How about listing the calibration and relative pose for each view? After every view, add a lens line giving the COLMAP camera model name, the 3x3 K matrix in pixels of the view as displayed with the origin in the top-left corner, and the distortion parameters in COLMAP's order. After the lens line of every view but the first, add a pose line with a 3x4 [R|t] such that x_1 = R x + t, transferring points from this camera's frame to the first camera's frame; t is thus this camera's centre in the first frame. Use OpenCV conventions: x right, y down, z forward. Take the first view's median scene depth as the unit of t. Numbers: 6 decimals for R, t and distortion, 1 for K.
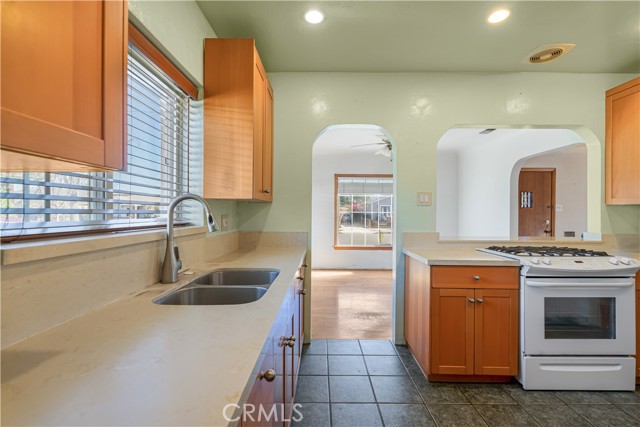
lens RADIAL K [[282.8, 0, 320.0], [0, 282.8, 213.5], [0, 0, 1]] dist [0.002514, -0.000248]
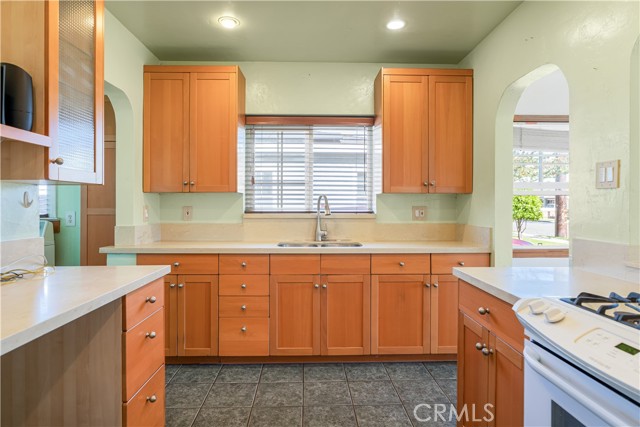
lens RADIAL K [[367.6, 0, 319.8], [0, 367.6, 206.4], [0, 0, 1]] dist [-0.000485, -0.000111]
pose [[0.037606, 0.000553, -0.999293, 1.302777], [-0.004404, 0.999990, 0.000388, 0.006923], [0.999283, 0.004387, 0.037608, 0.617110]]
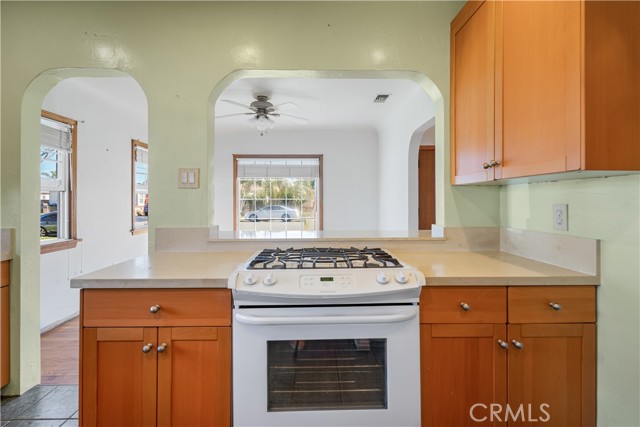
lens RADIAL K [[287.9, 0, 320.3], [0, 287.9, 201.4], [0, 0, 1]] dist [0.002421, 0.000106]
pose [[0.999492, -0.008020, 0.030834, 0.867467], [0.008015, 0.999968, 0.000297, 0.007939], [-0.030836, -0.000050, 0.999524, 0.392040]]
